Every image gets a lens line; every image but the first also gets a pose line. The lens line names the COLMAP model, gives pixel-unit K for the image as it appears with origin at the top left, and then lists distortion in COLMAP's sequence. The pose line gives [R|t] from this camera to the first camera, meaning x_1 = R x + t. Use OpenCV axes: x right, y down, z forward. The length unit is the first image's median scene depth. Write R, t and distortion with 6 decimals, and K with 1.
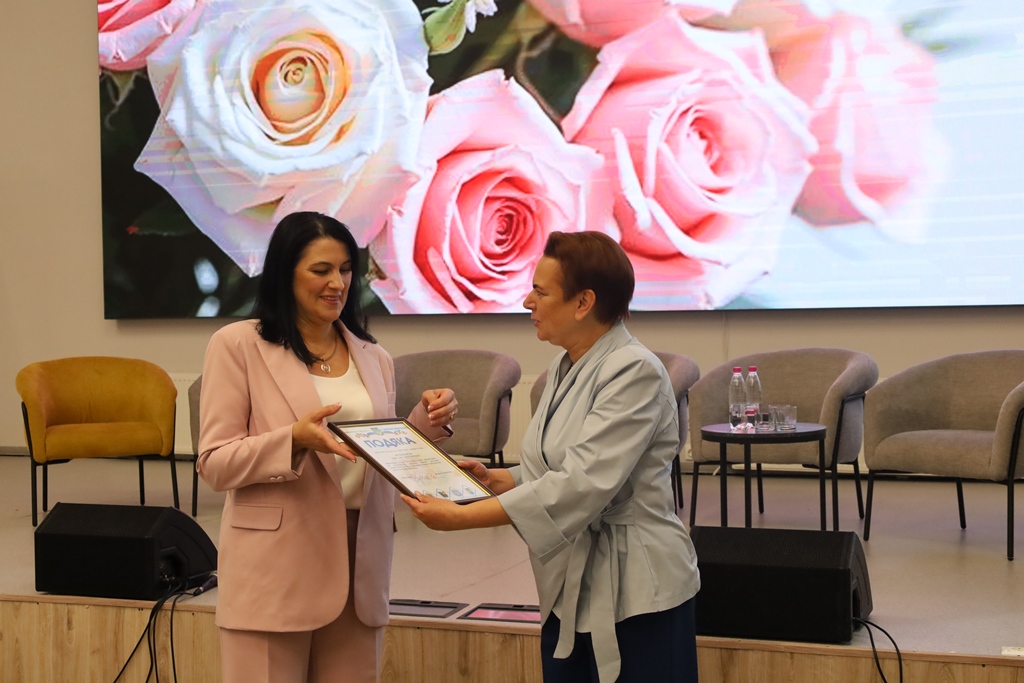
lens RADIAL K [[1481.2, 0, 512.0], [0, 1481.2, 341.5], [0, 0, 1]] dist [-0.004742, 0.004224]
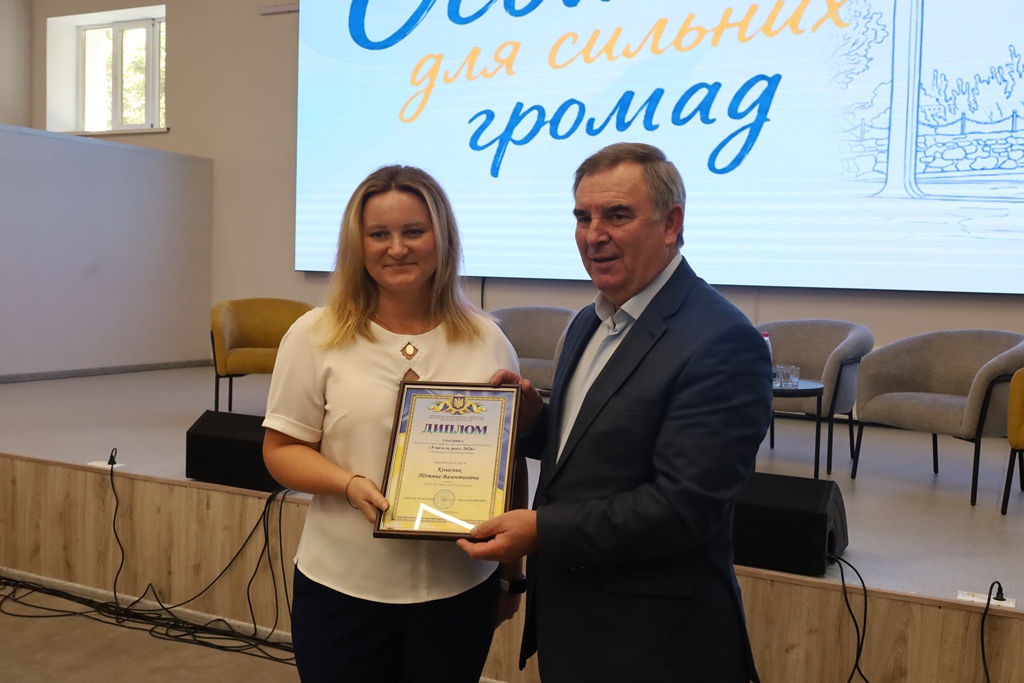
lens RADIAL K [[1015.6, 0, 516.5], [0, 1015.6, 340.9], [0, 0, 1]] dist [-0.013180, 0.000448]
pose [[0.992401, 0.054096, -0.110521, 0.037141], [-0.049346, 0.997755, 0.045265, -0.003109], [0.112721, -0.039467, 0.992843, 0.104428]]
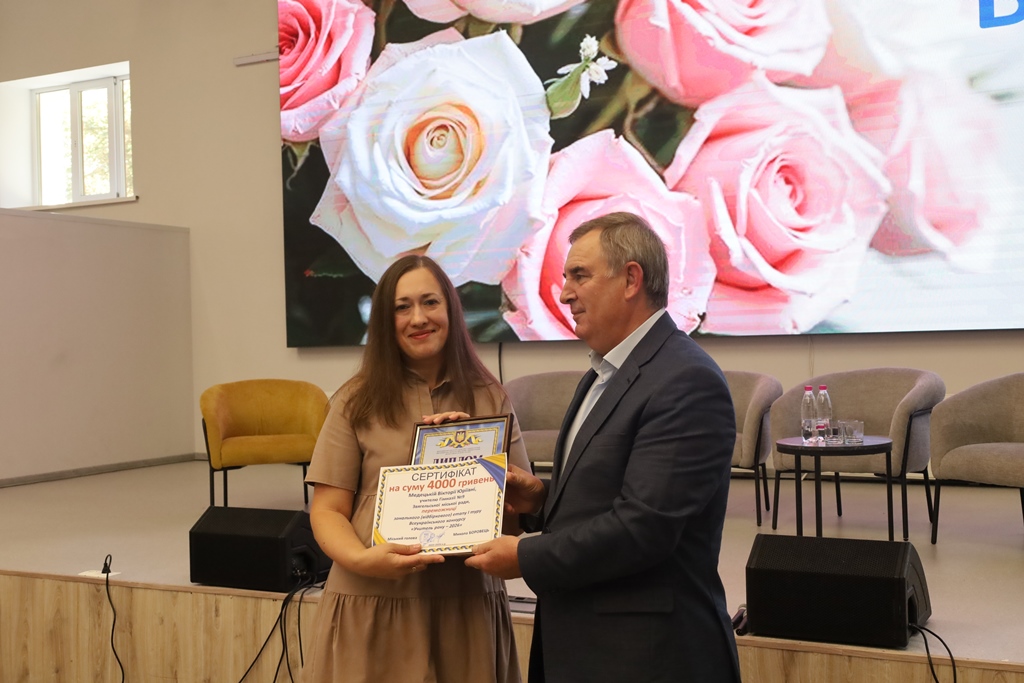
lens RADIAL K [[1194.2, 0, 512.9], [0, 1194.2, 344.3], [0, 0, 1]] dist [-0.015755, 0.042881]
pose [[0.992032, -0.010071, -0.125583, 0.032847], [0.008263, 0.999855, -0.014905, -0.001756], [0.125715, 0.013749, 0.991971, 0.064815]]
